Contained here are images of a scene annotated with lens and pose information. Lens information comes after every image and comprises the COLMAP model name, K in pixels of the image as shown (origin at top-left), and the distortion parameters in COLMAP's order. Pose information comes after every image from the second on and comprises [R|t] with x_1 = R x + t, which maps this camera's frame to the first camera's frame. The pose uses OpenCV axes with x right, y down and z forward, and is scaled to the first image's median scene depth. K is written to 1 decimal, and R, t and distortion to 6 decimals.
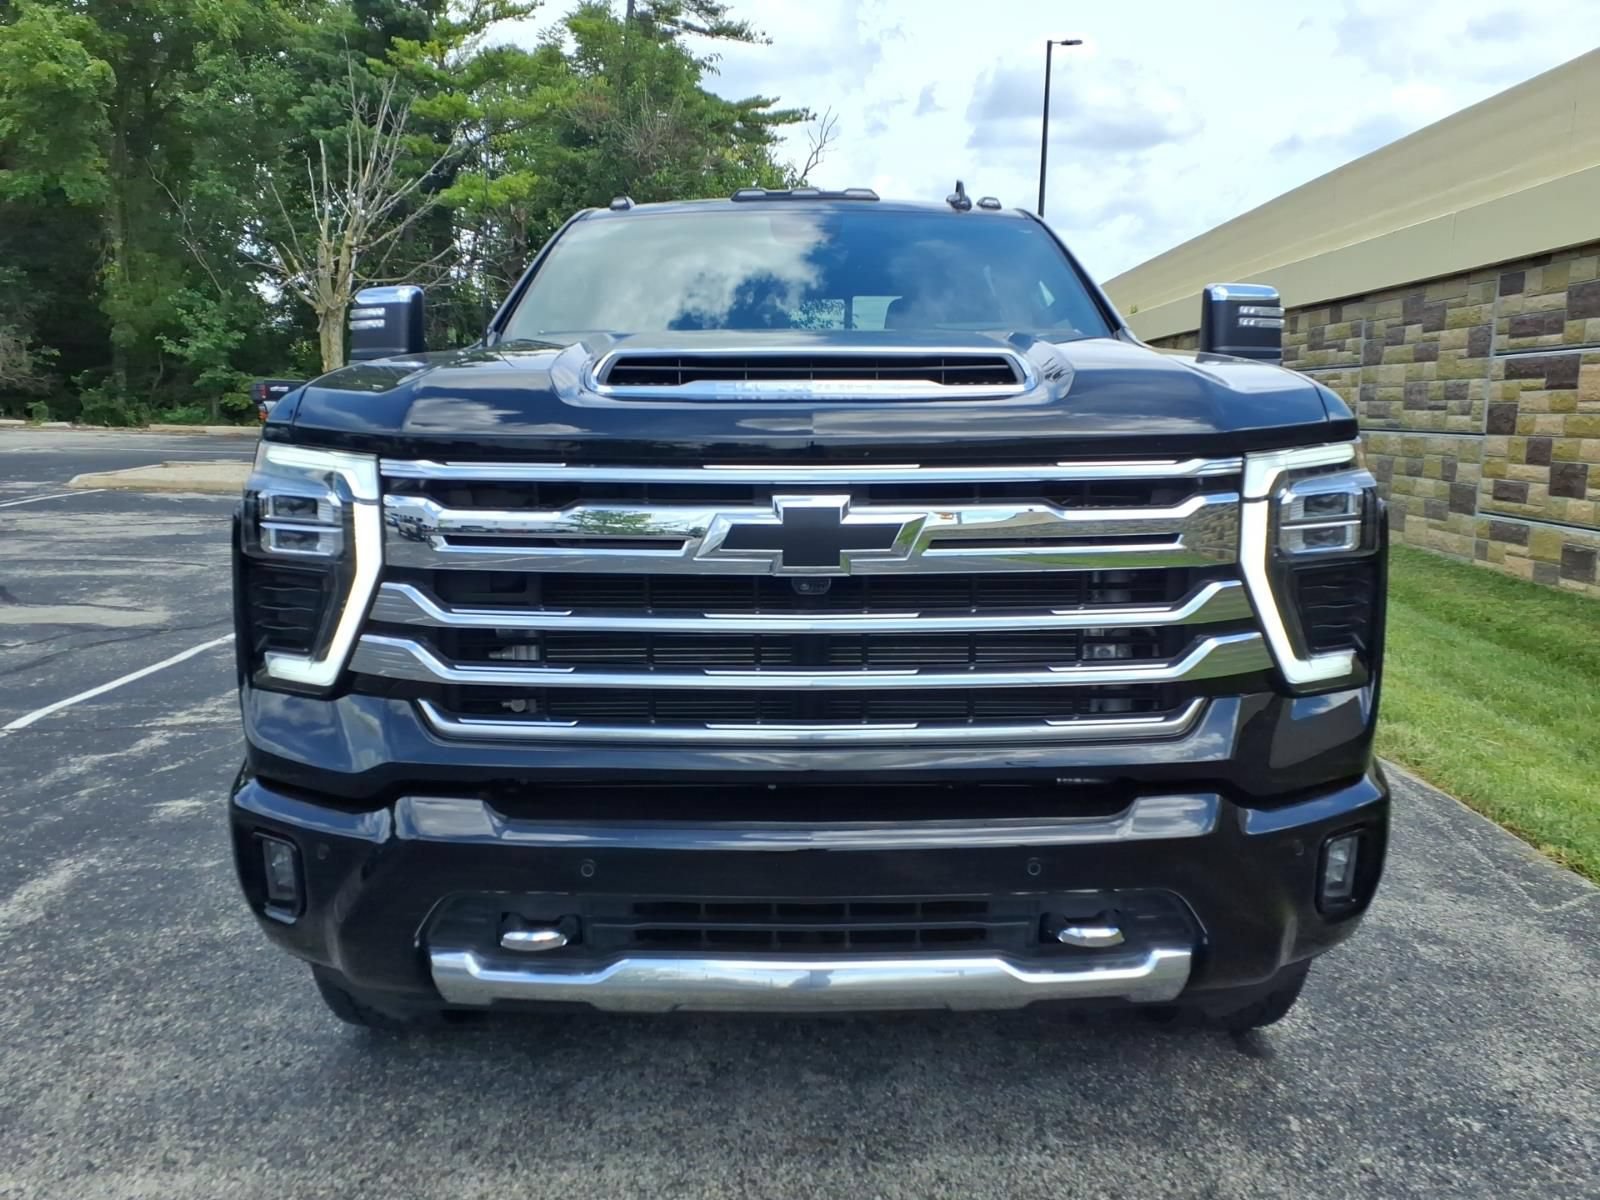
lens RADIAL K [[1274.2, 0, 806.3], [0, 1274.2, 595.9], [0, 0, 1]] dist [0.050268, -0.052231]
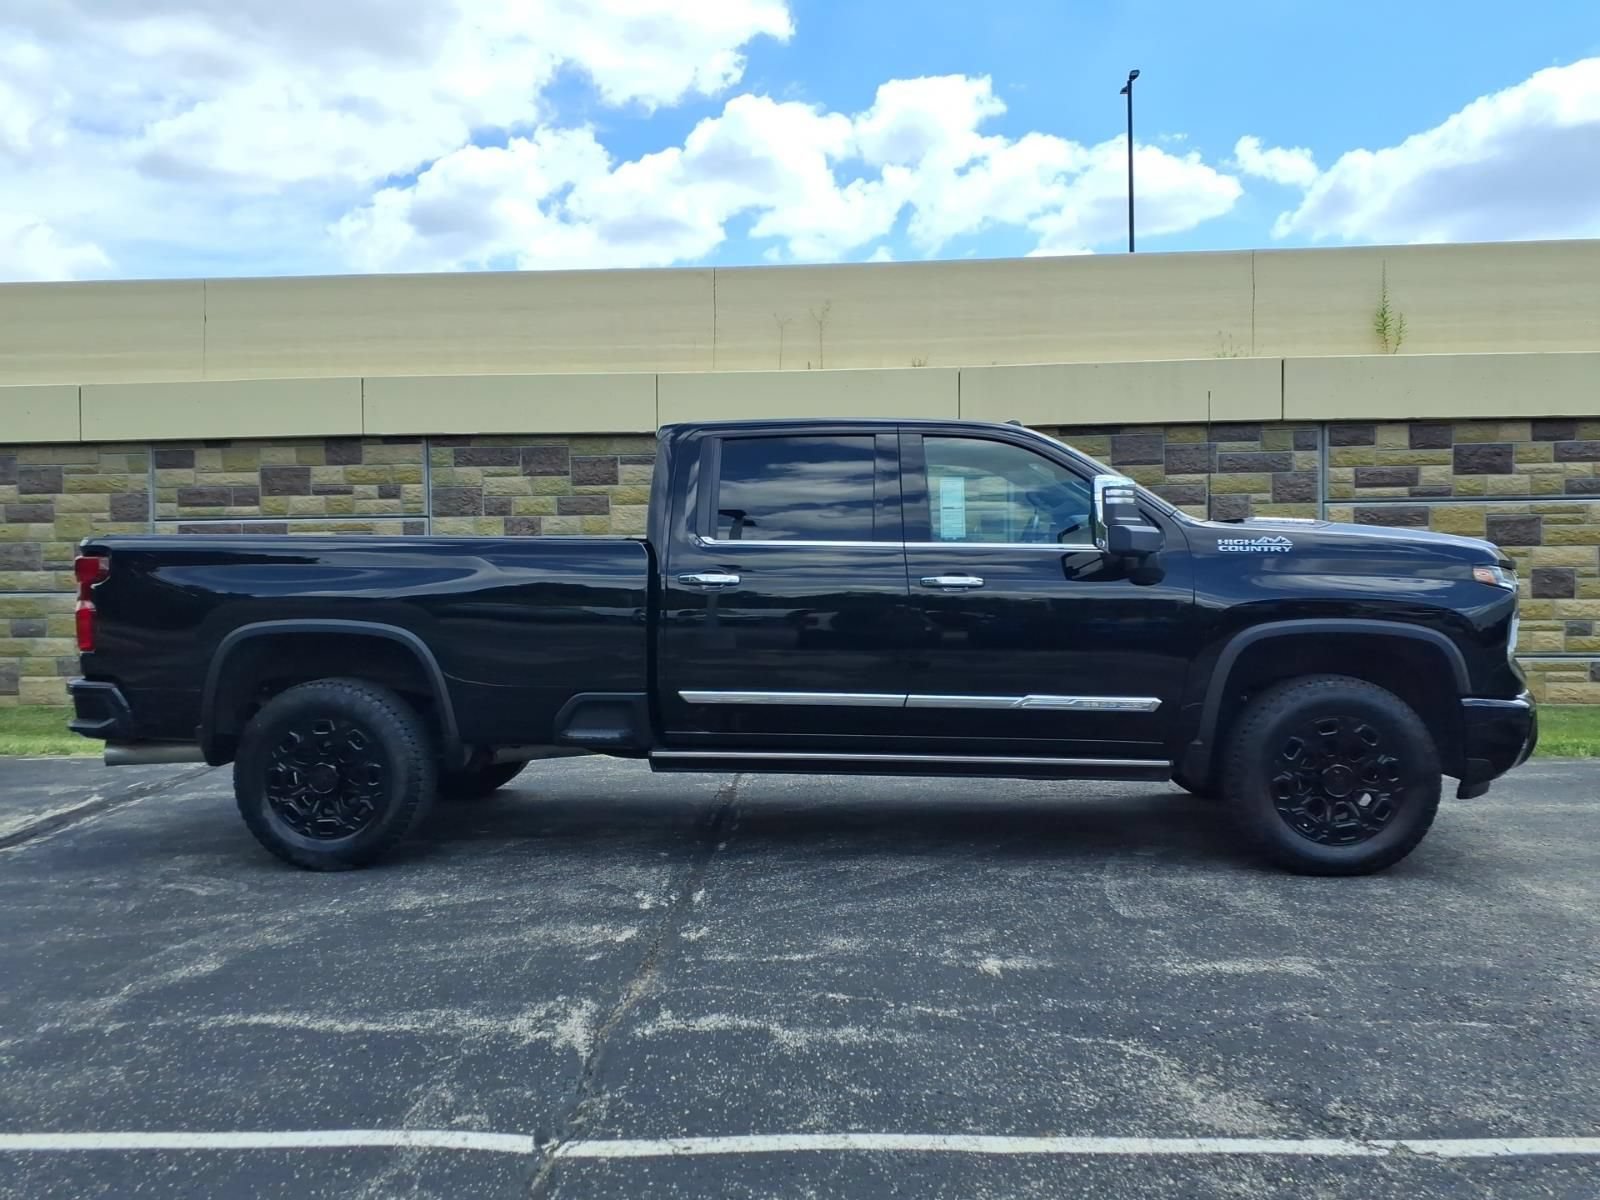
lens RADIAL K [[1274.2, 0, 811.8], [0, 1274.2, 605.8], [0, 0, 1]] dist [0.050268, -0.052231]
pose [[0.072965, -0.036666, 0.996660, -1.179129], [0.154815, 0.987627, 0.025000, -0.123112], [-0.985245, 0.152473, 0.077739, 0.828309]]
